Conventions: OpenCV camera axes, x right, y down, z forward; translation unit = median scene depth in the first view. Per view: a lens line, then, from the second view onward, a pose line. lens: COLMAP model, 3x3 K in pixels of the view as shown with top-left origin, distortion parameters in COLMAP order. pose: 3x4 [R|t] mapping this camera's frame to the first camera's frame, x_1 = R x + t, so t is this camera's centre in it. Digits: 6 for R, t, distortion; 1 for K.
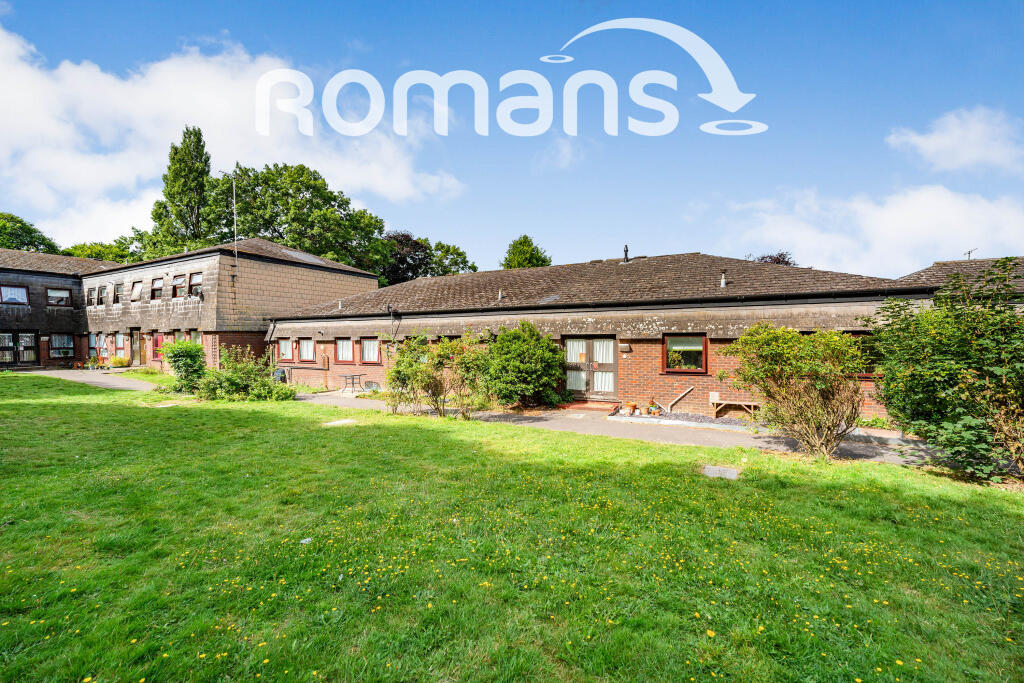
lens RADIAL K [[416.8, 0, 508.5], [0, 416.8, 341.2], [0, 0, 1]] dist [-0.002634, 0.000217]
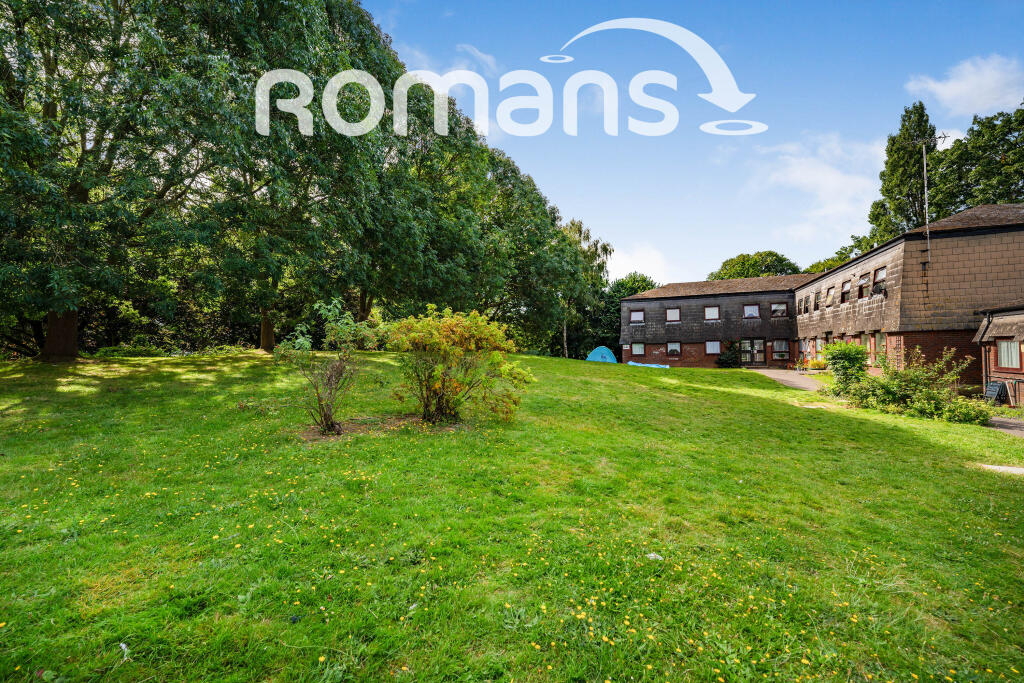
lens RADIAL K [[416.8, 0, 509.1], [0, 416.8, 345.4], [0, 0, 1]] dist [-0.002634, 0.000217]
pose [[0.107925, -0.010343, -0.994105, 0.049860], [0.003910, 0.999943, -0.009979, 0.008020], [0.994151, -0.002810, 0.107959, 0.091150]]
